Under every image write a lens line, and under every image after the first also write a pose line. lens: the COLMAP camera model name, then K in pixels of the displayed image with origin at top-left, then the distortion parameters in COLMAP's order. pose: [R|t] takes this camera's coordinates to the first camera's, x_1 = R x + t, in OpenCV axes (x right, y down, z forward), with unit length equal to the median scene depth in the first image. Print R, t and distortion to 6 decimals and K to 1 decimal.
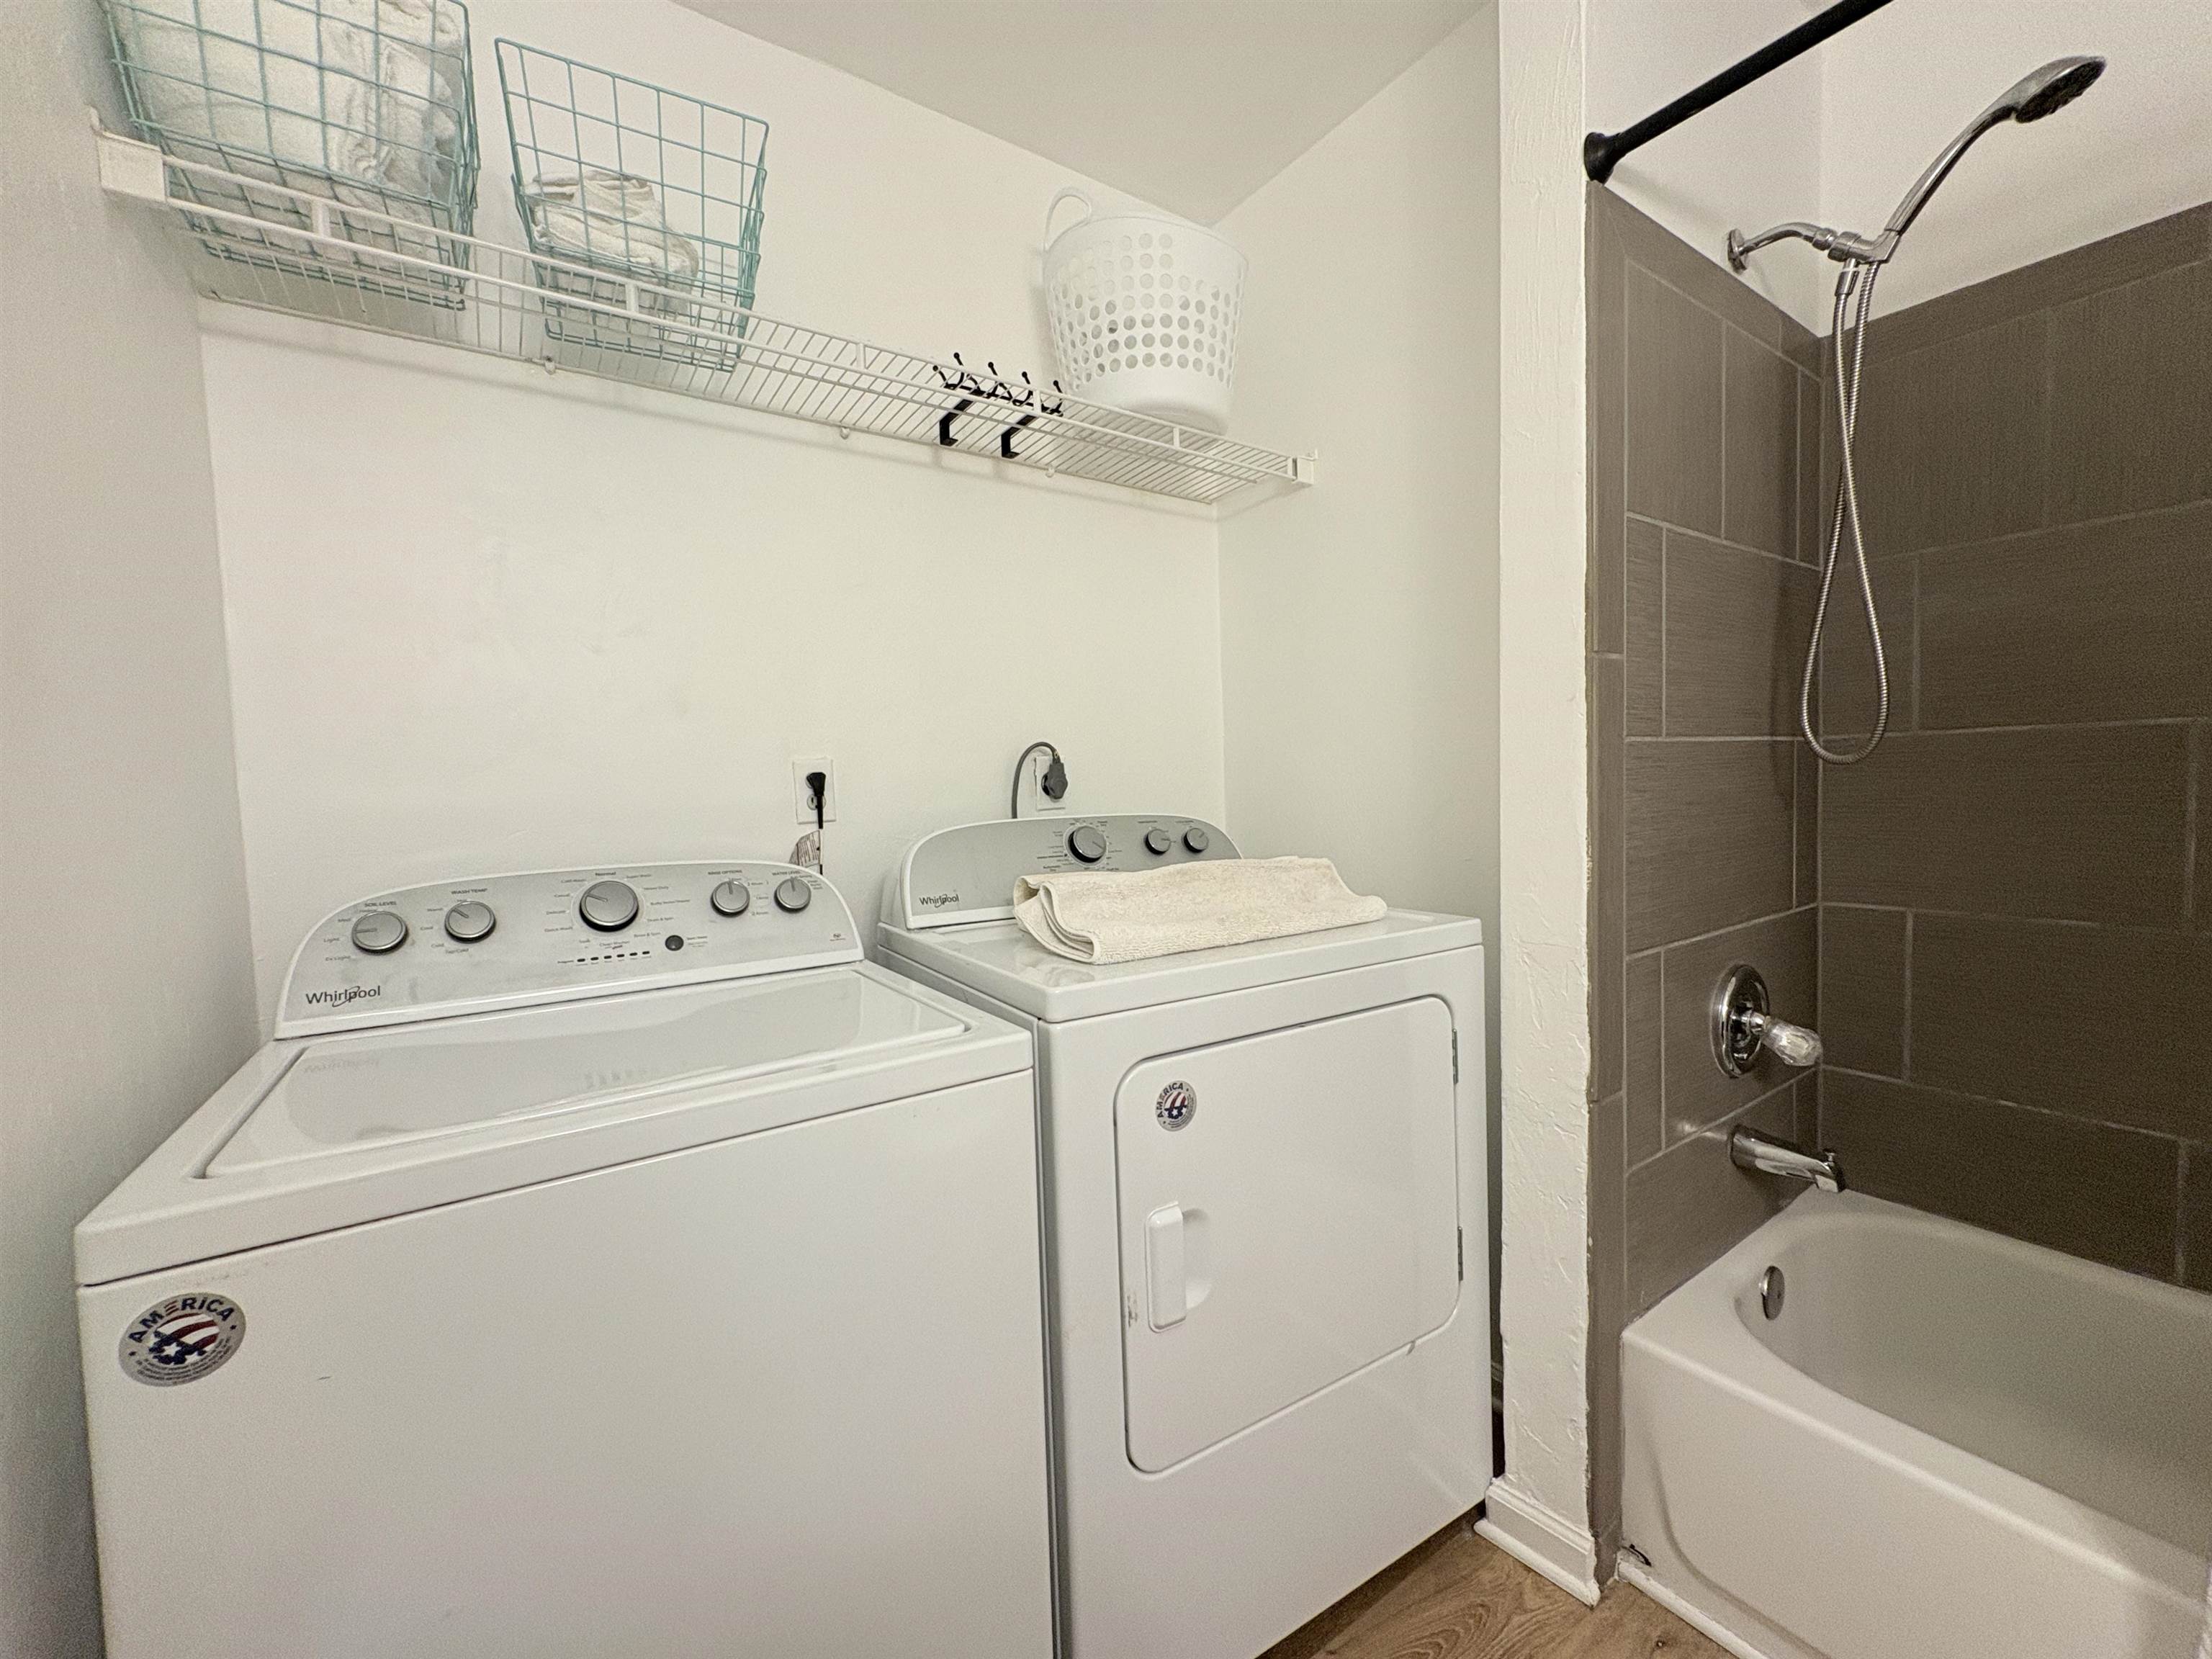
lens RADIAL K [[876.6, 0, 1110.0], [0, 876.6, 825.0], [0, 0, 1]] dist [0.000083, -0.000176]
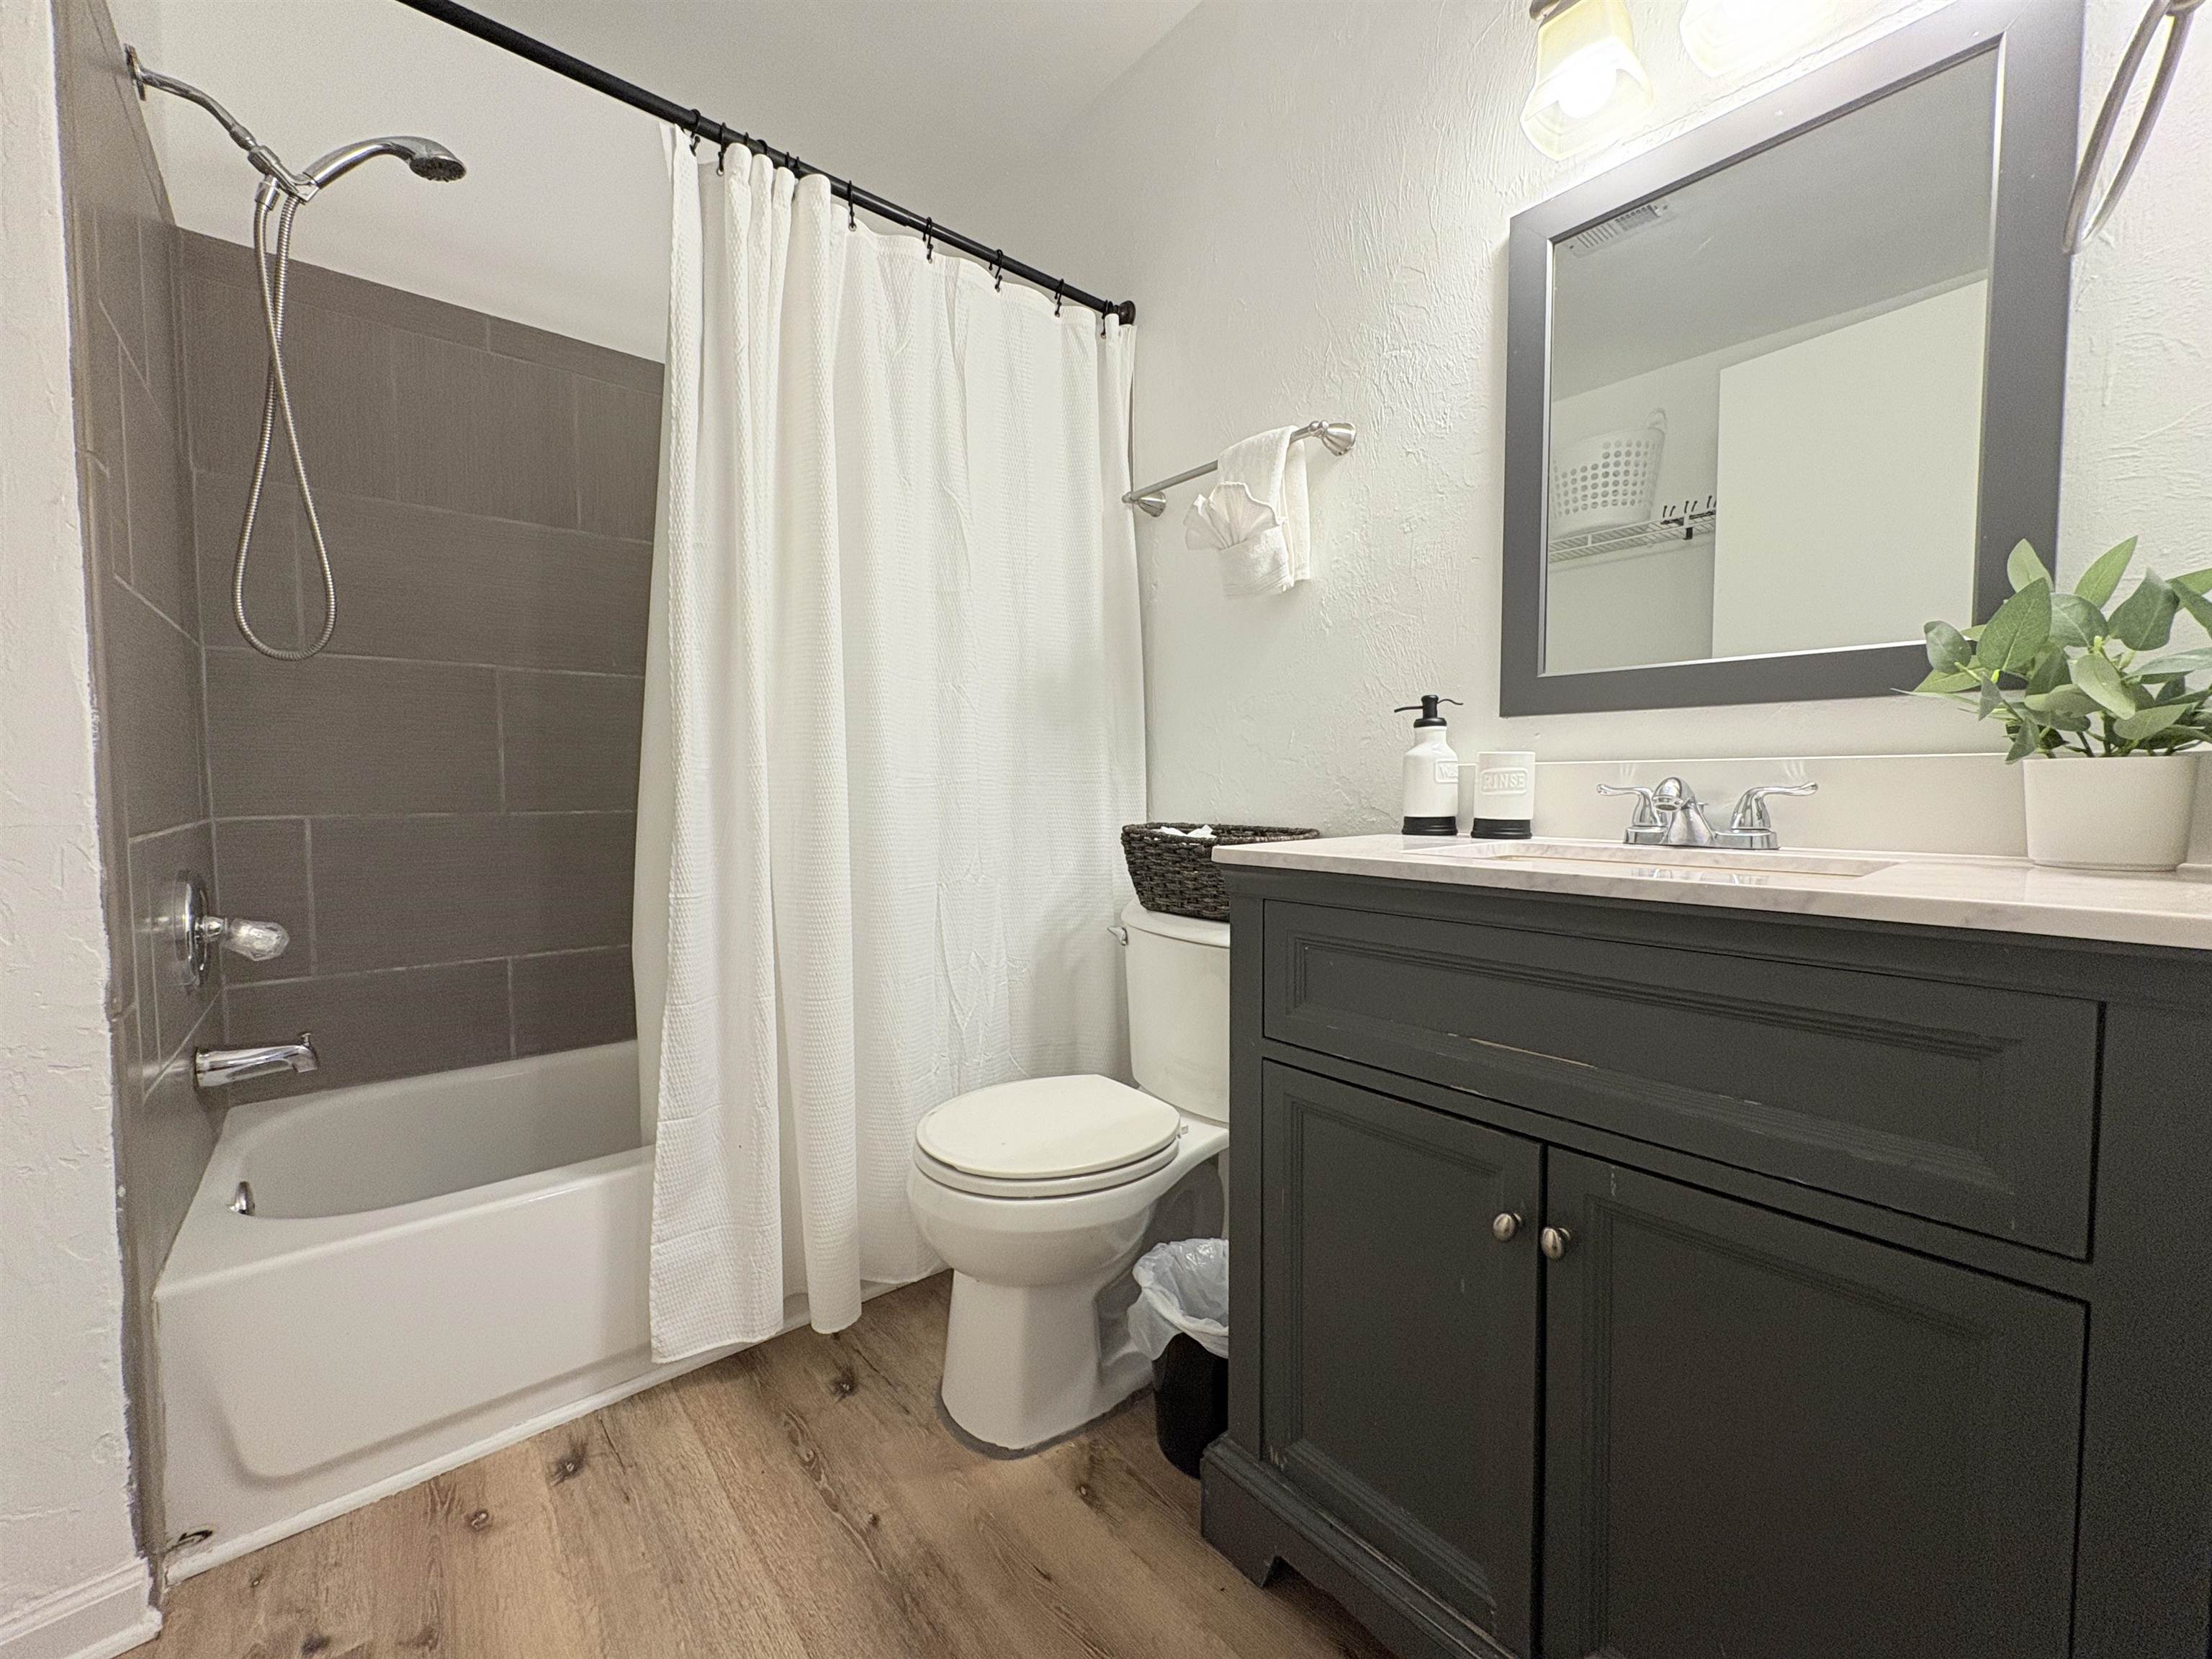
lens RADIAL K [[876.6, 0, 1108.9], [0, 876.6, 829.8], [0, 0, 1]] dist [0.000083, -0.000176]
pose [[-0.107468, -0.023814, 0.993923, -0.336368], [0.055507, 0.998010, 0.029914, 0.166236], [-0.992658, 0.058384, -0.105932, 0.161318]]
